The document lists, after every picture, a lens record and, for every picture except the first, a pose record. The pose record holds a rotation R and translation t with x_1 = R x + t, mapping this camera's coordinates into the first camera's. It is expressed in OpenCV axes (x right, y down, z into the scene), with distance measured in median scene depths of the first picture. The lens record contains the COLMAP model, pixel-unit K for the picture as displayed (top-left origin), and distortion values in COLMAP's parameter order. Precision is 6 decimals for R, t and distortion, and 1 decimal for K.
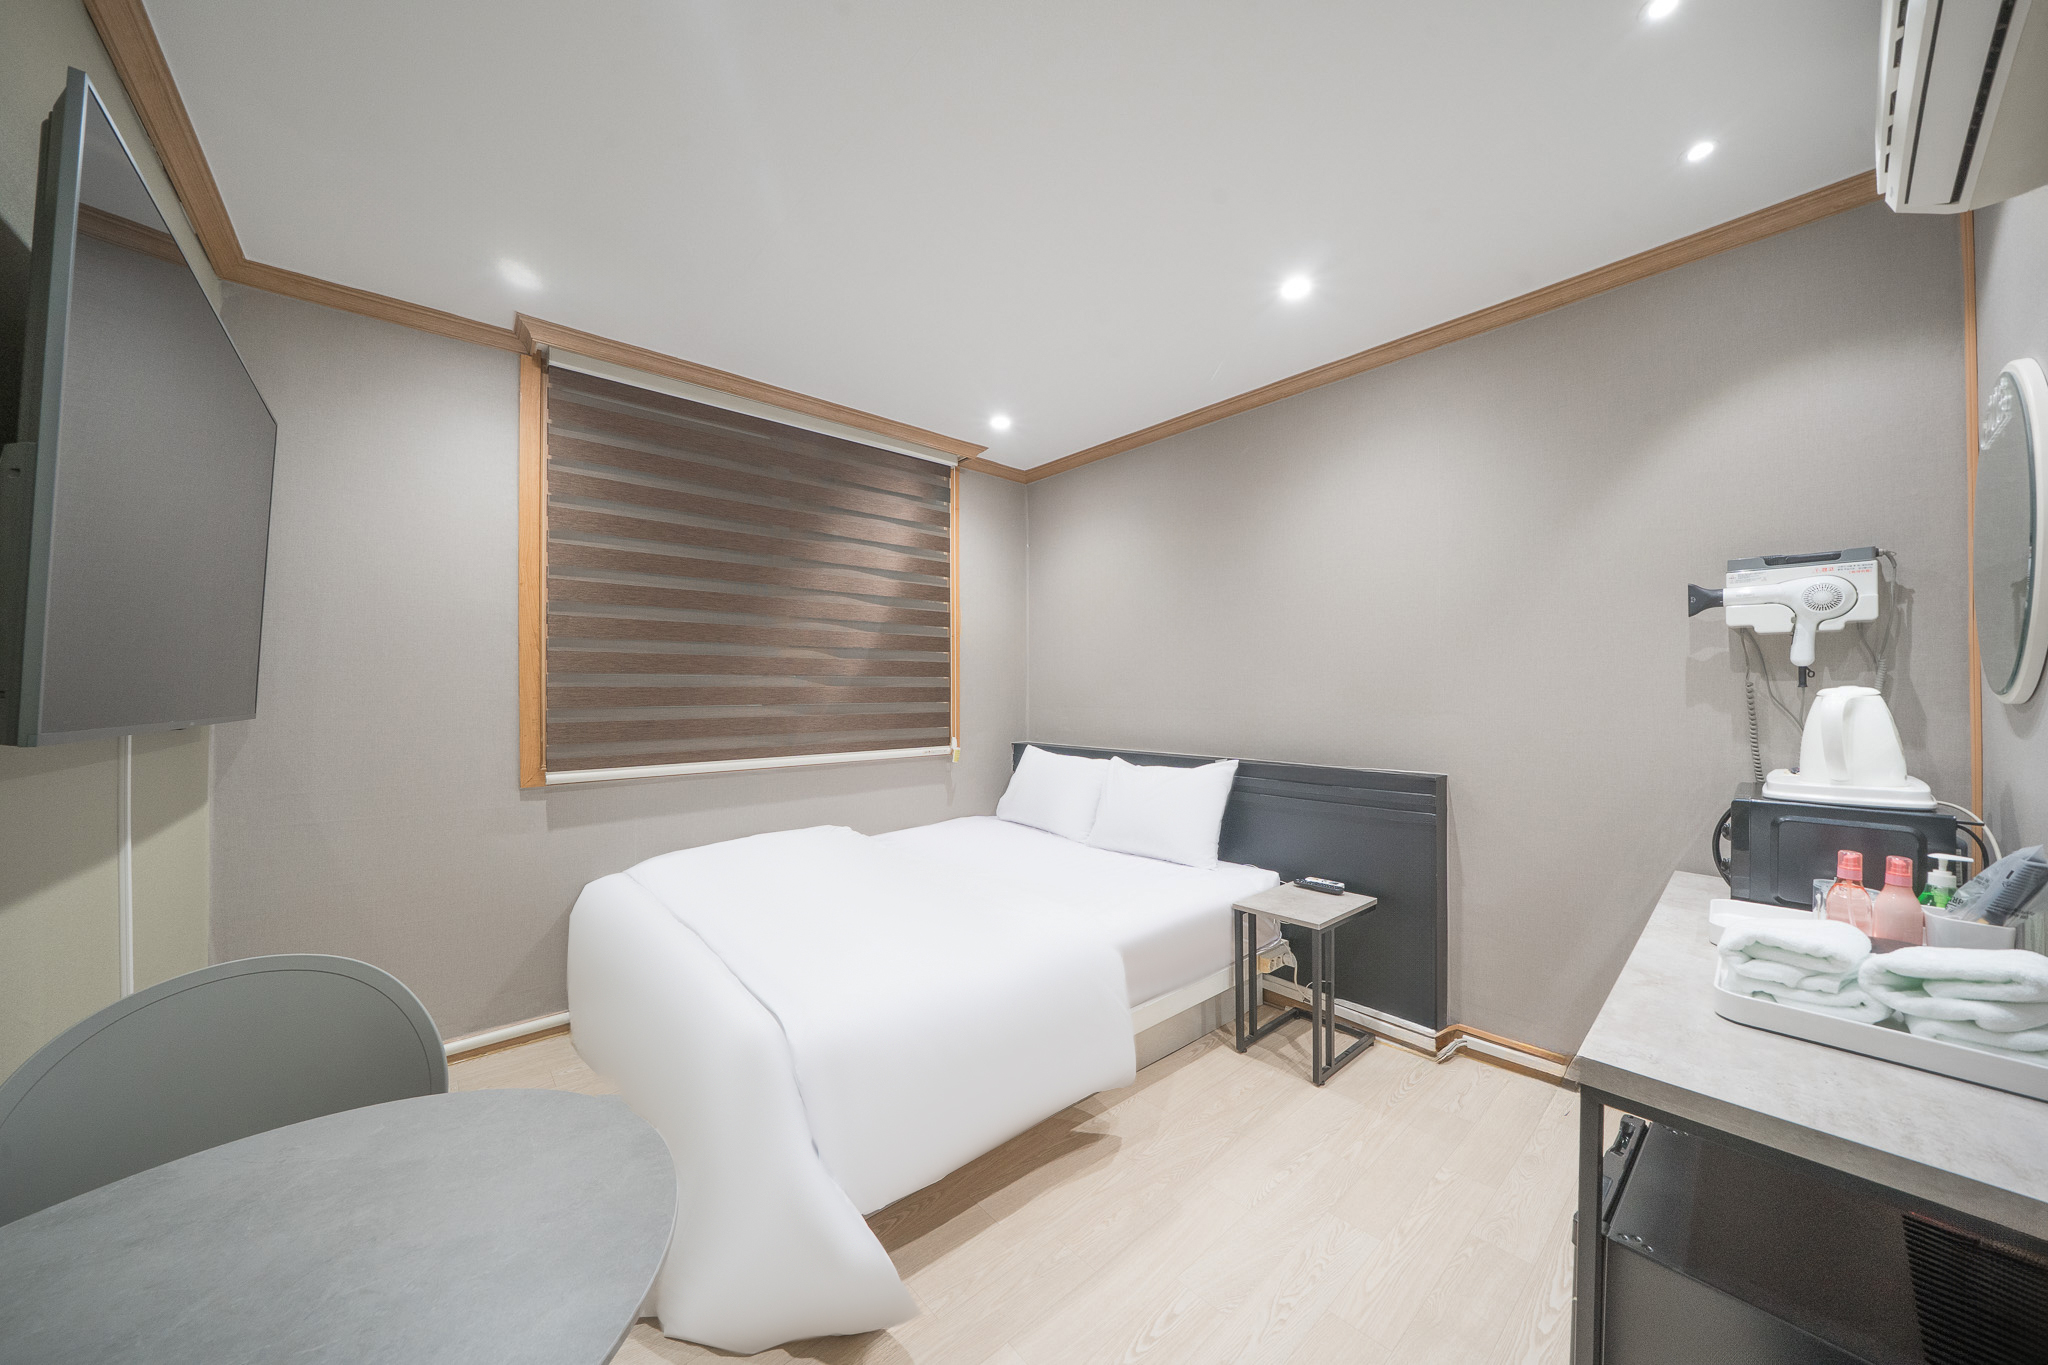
lens RADIAL K [[700.6, 0, 1004.0], [0, 700.6, 687.1], [0, 0, 1]] dist [-0.000999, -0.000042]
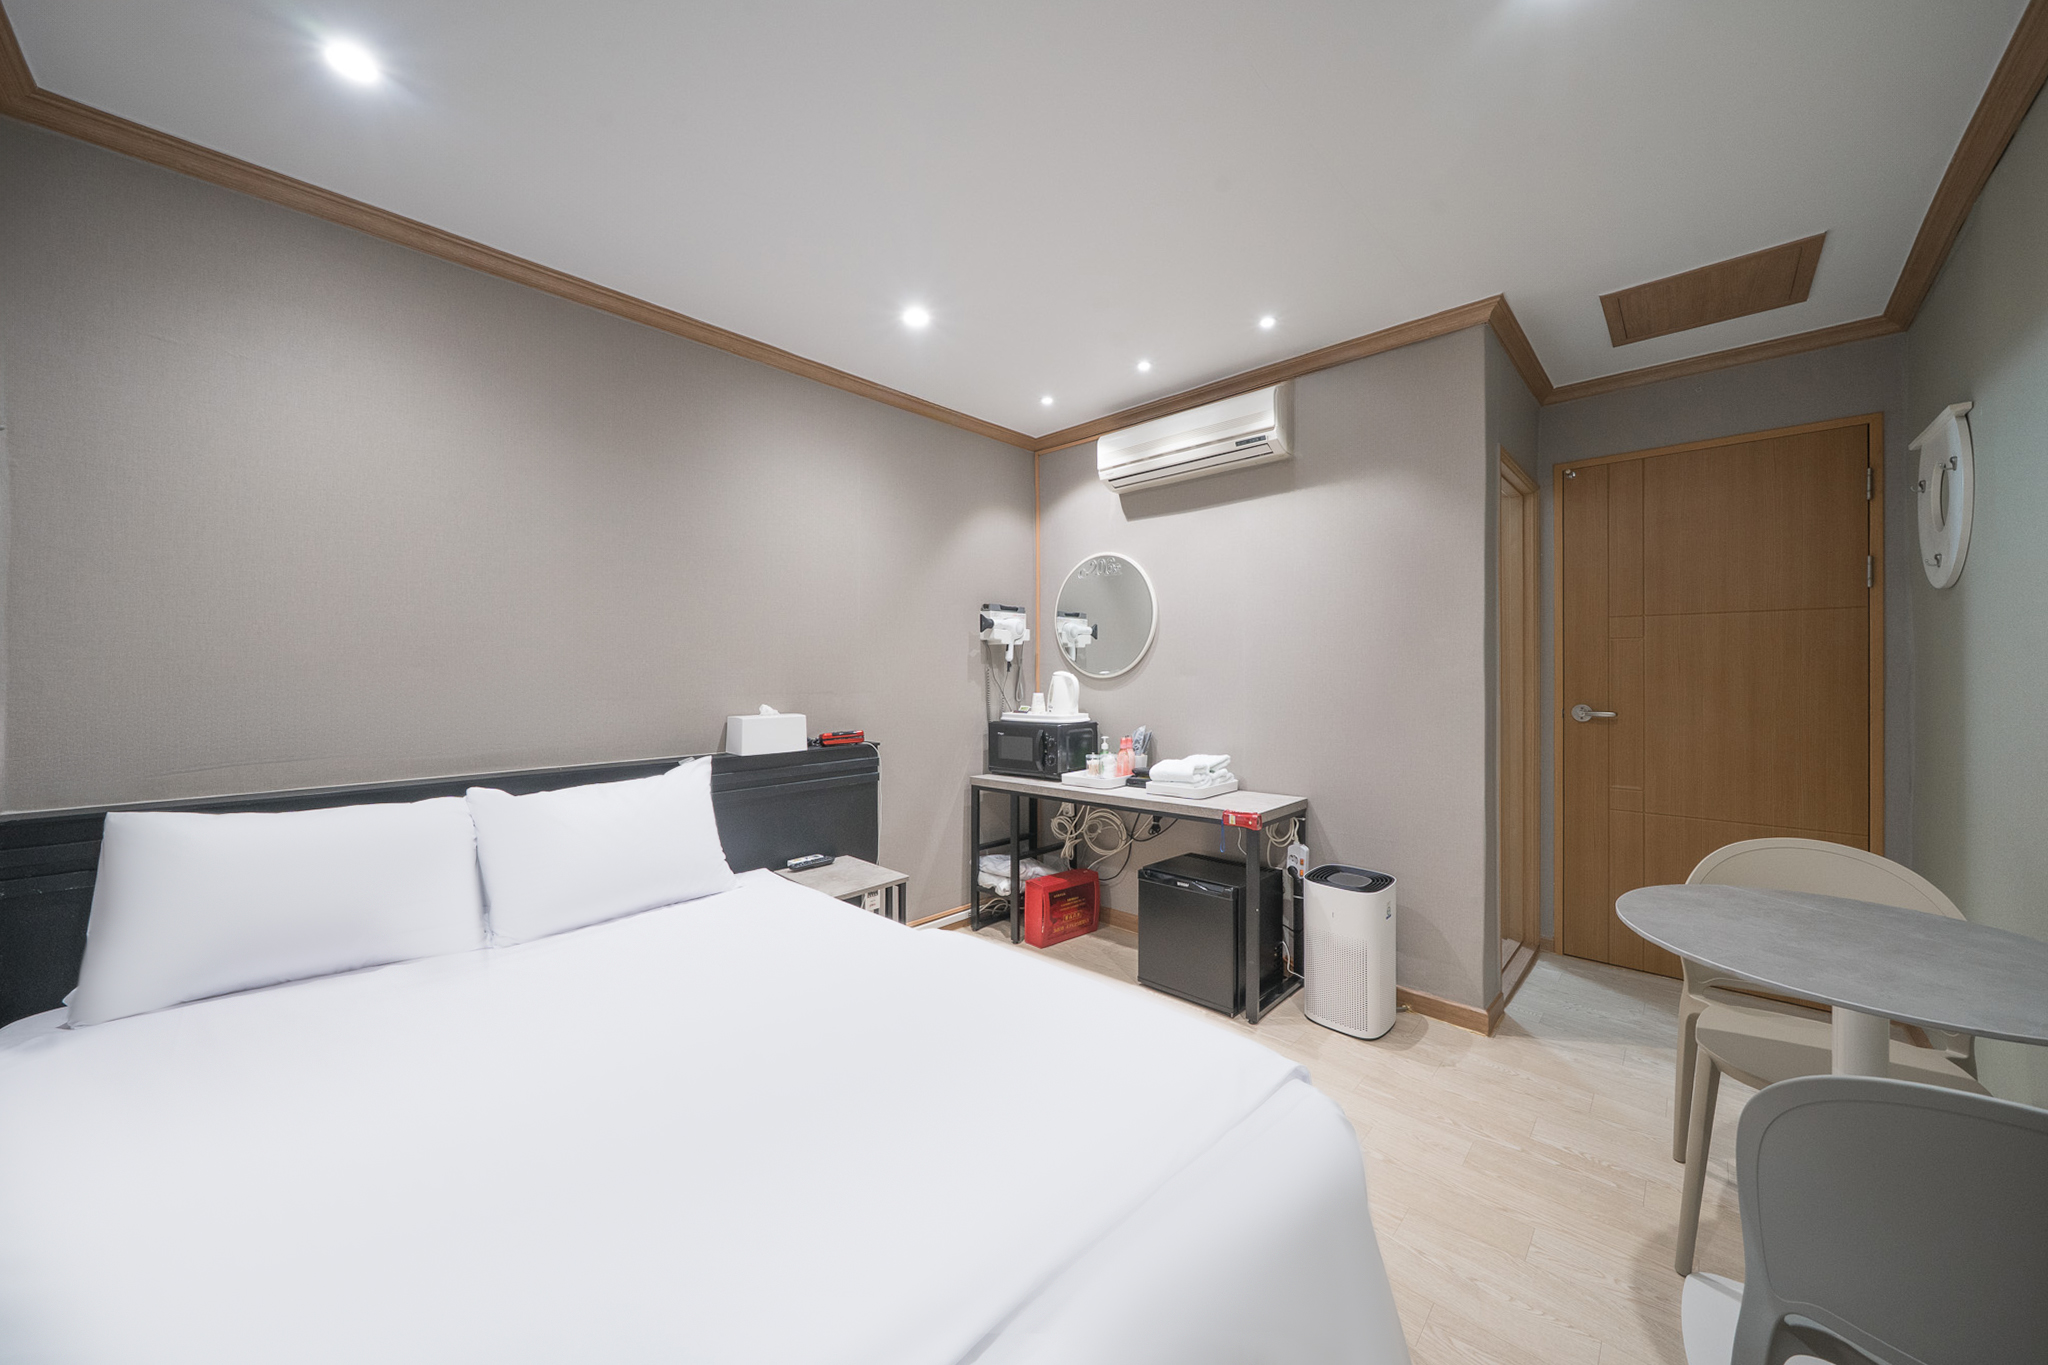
lens RADIAL K [[710.2, 0, 1028.7], [0, 710.2, 673.5], [0, 0, 1]] dist [-0.000128, 0.000124]
pose [[-0.109369, -0.004313, 0.993992, -0.627334], [-0.006649, 0.999971, 0.003607, -0.001501], [-0.993979, -0.006215, -0.109395, 0.794639]]
